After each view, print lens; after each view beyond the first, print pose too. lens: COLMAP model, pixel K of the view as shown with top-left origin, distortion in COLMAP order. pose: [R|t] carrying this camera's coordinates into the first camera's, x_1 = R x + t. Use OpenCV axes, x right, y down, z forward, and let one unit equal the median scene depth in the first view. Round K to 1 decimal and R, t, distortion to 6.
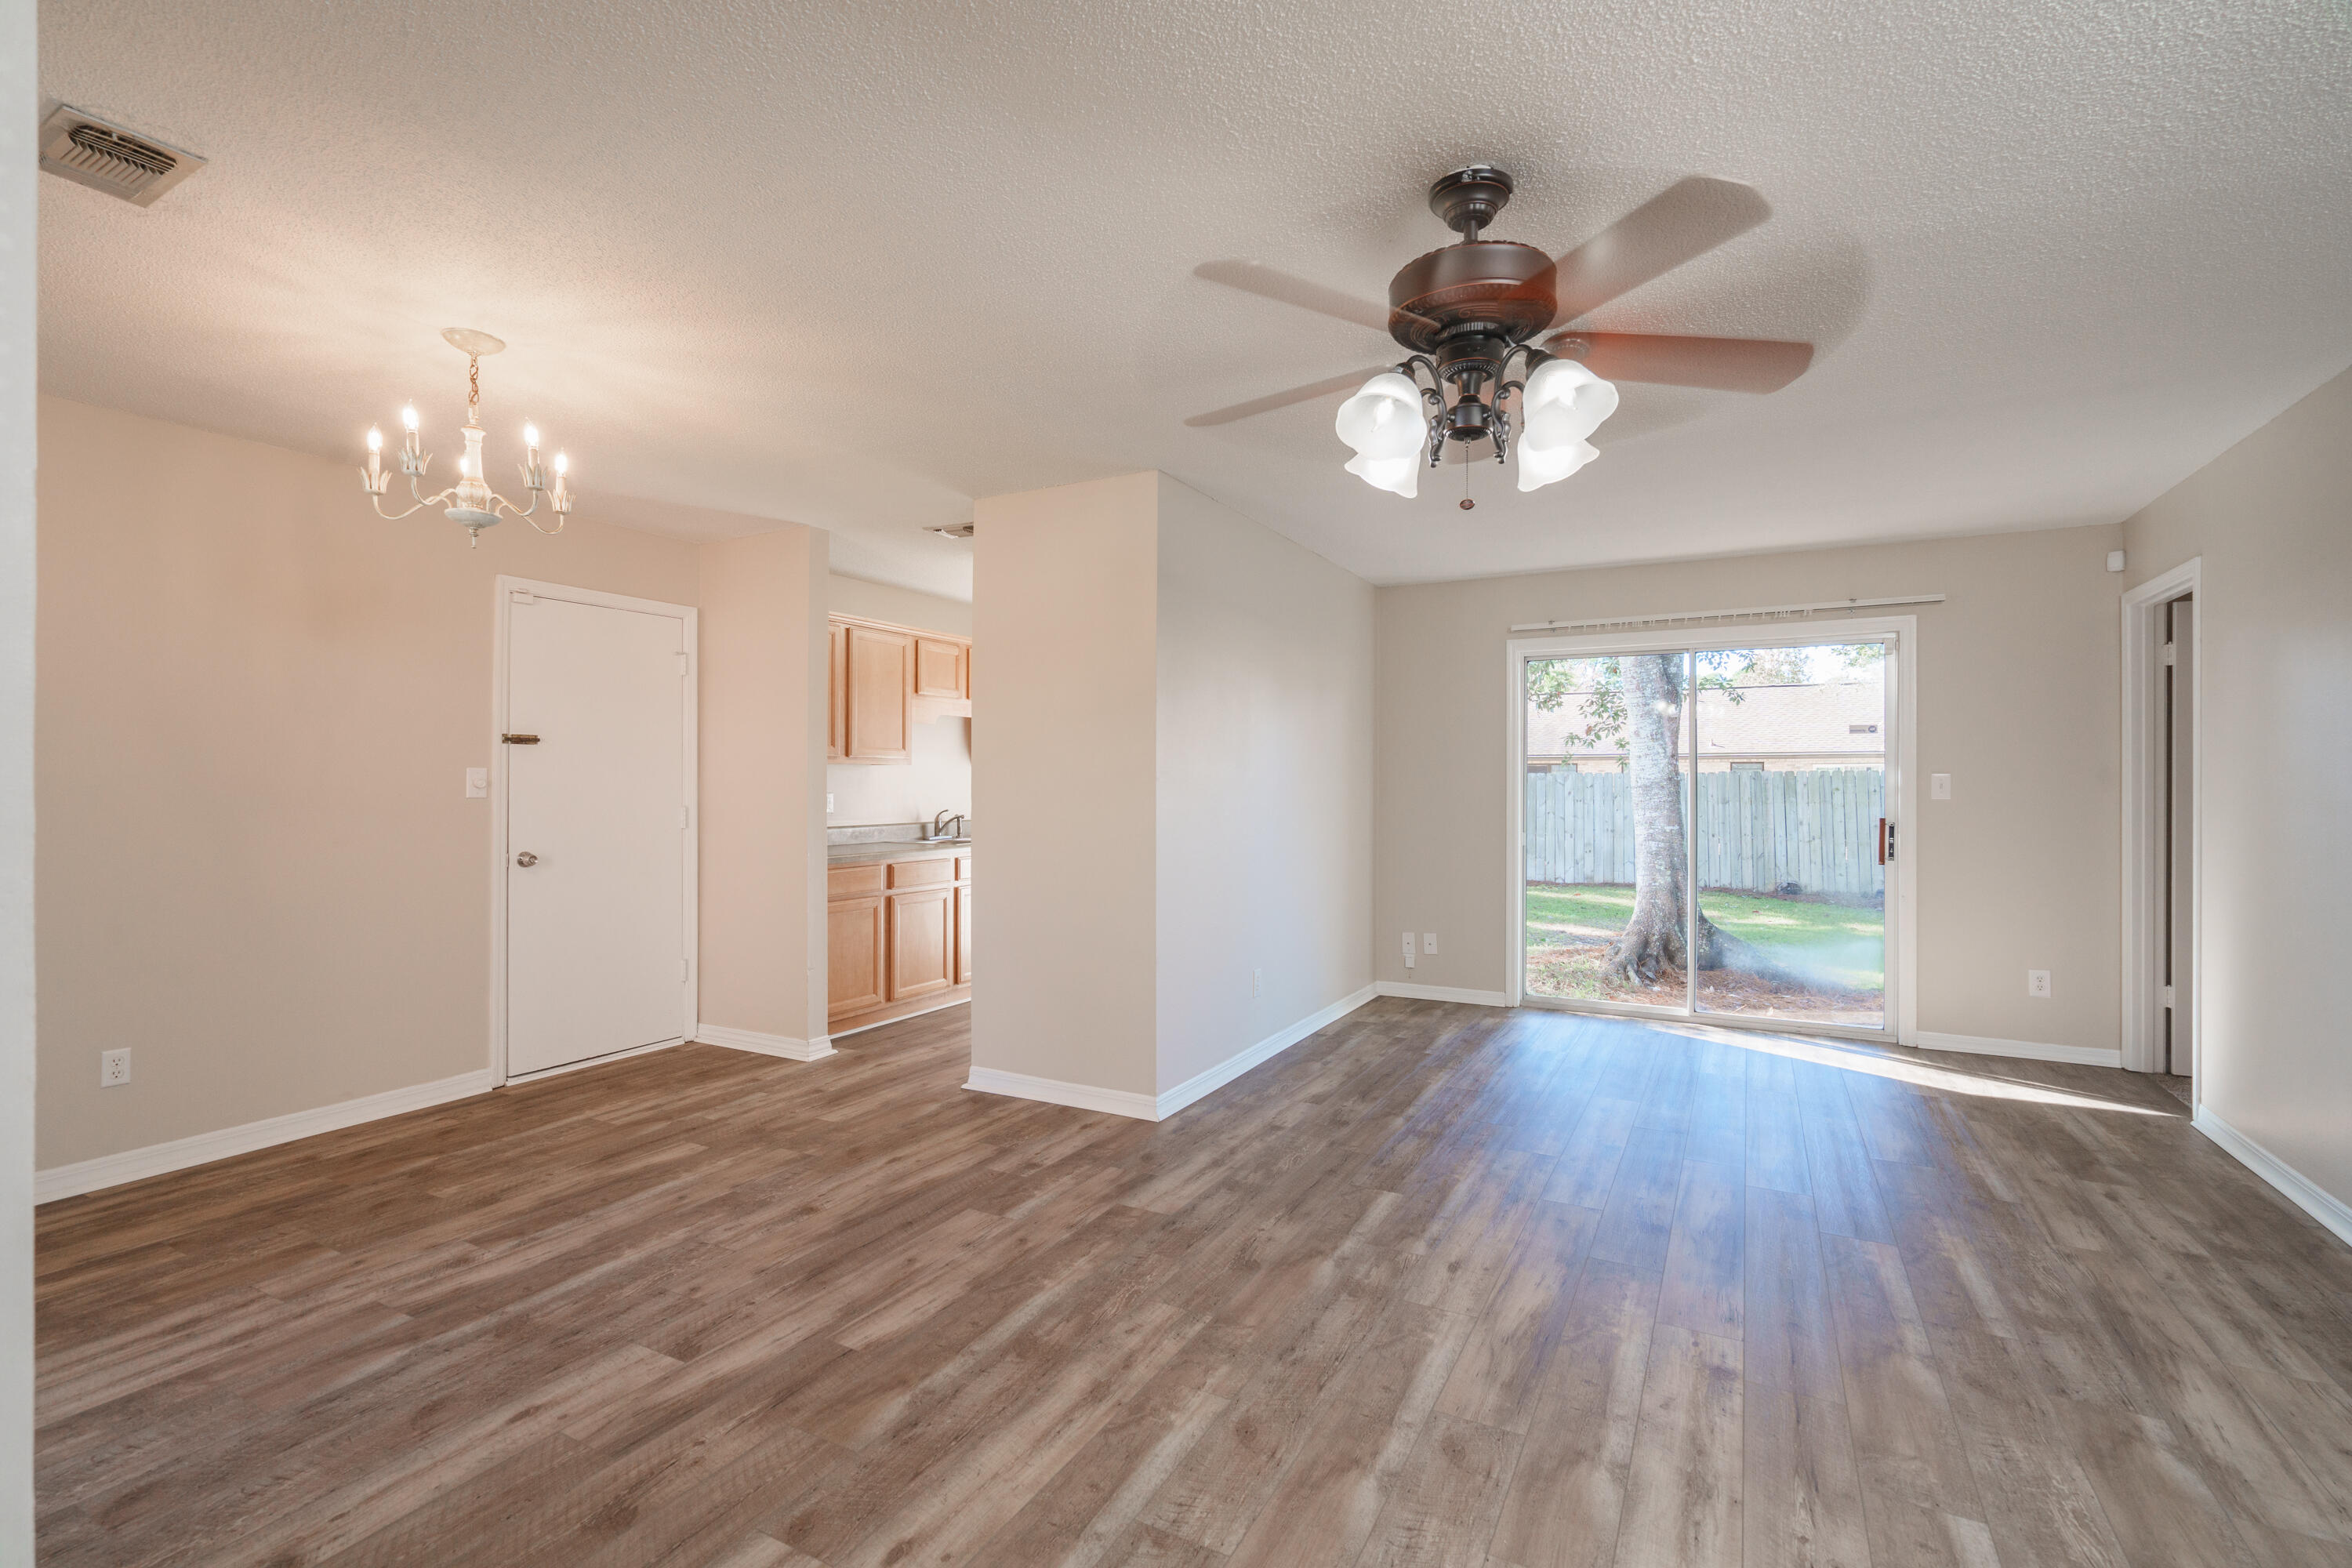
lens RADIAL K [[1056.4, 0, 1172.1], [0, 1056.4, 782.8], [0, 0, 1]] dist [-0.002387, 0.000763]
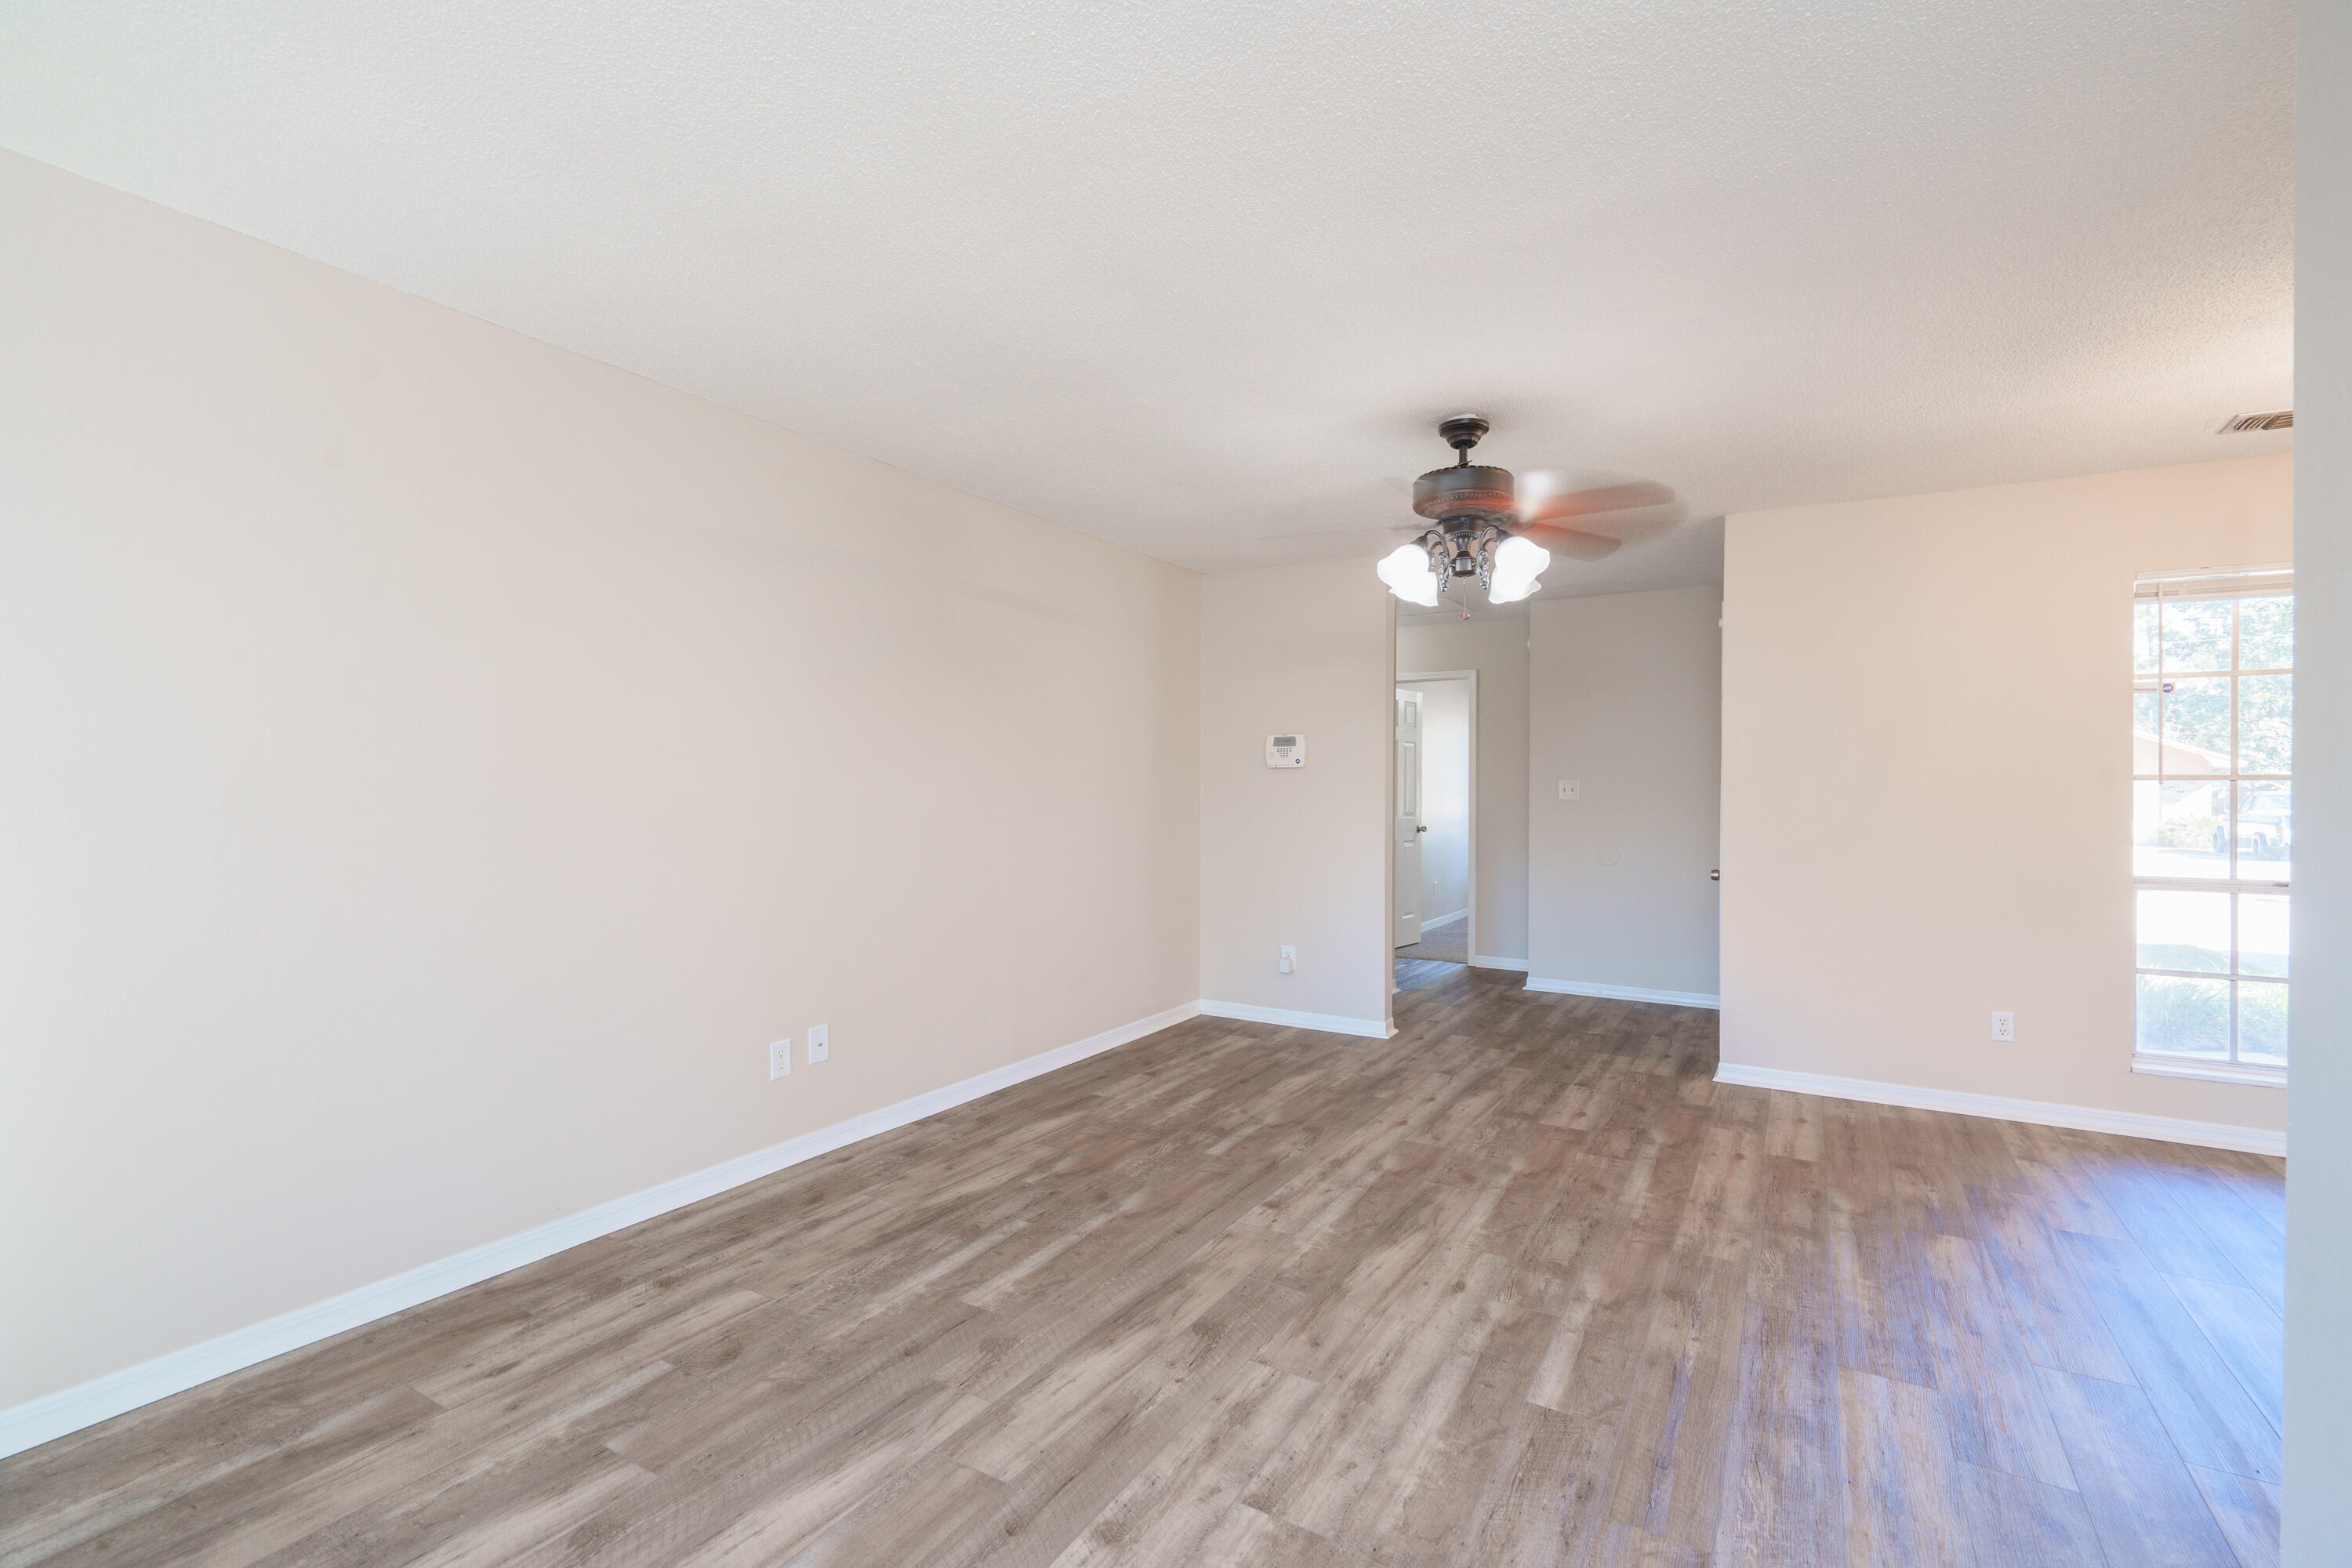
lens RADIAL K [[1055.6, 0, 1176.0], [0, 1055.6, 784.0], [0, 0, 1]] dist [-0.004751, 0.000500]
pose [[-0.999288, -0.005776, 0.037278, 0.392988], [-0.005999, 0.999965, -0.005873, 0.005646], [-0.037242, -0.006092, -0.999288, 1.576474]]
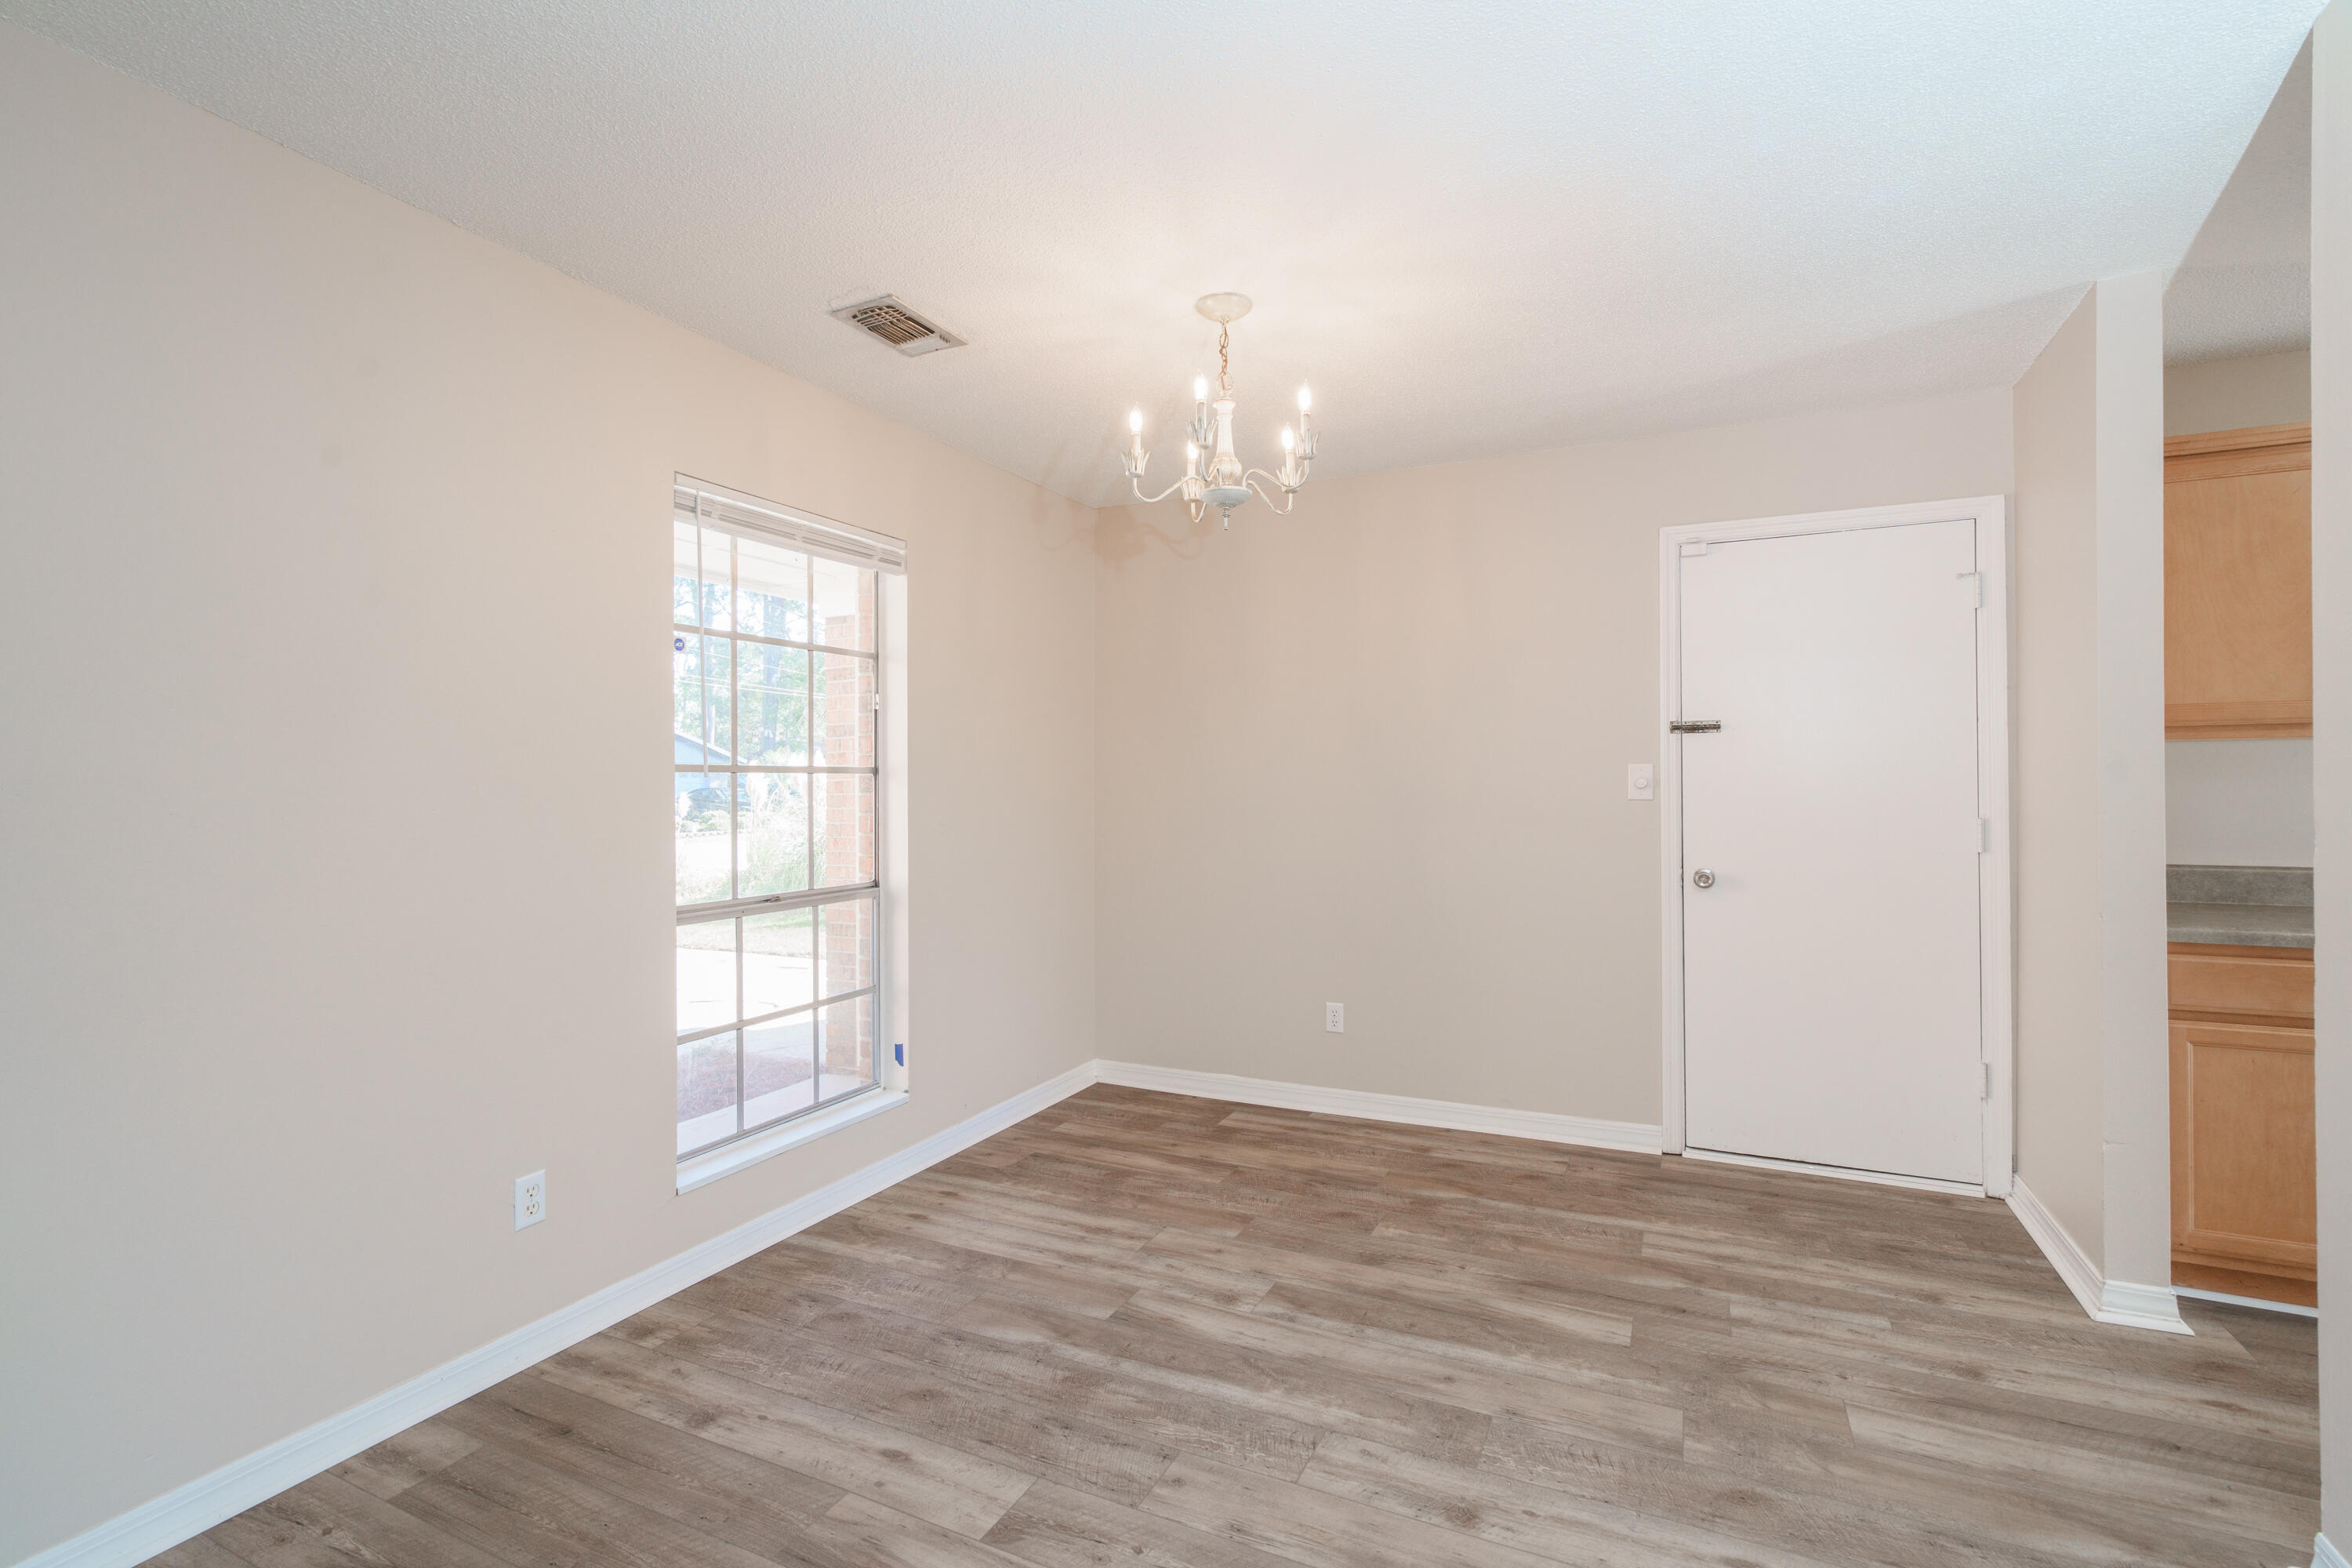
lens RADIAL K [[1063.8, 0, 1176.0], [0, 1063.8, 784.0], [0, 0, 1]] dist [0.001593, 0.000764]
pose [[0.047501, -0.003829, -0.998864, 0.213888], [0.007503, 0.999966, -0.003477, 0.002606], [0.998843, -0.007330, 0.047528, 0.741867]]
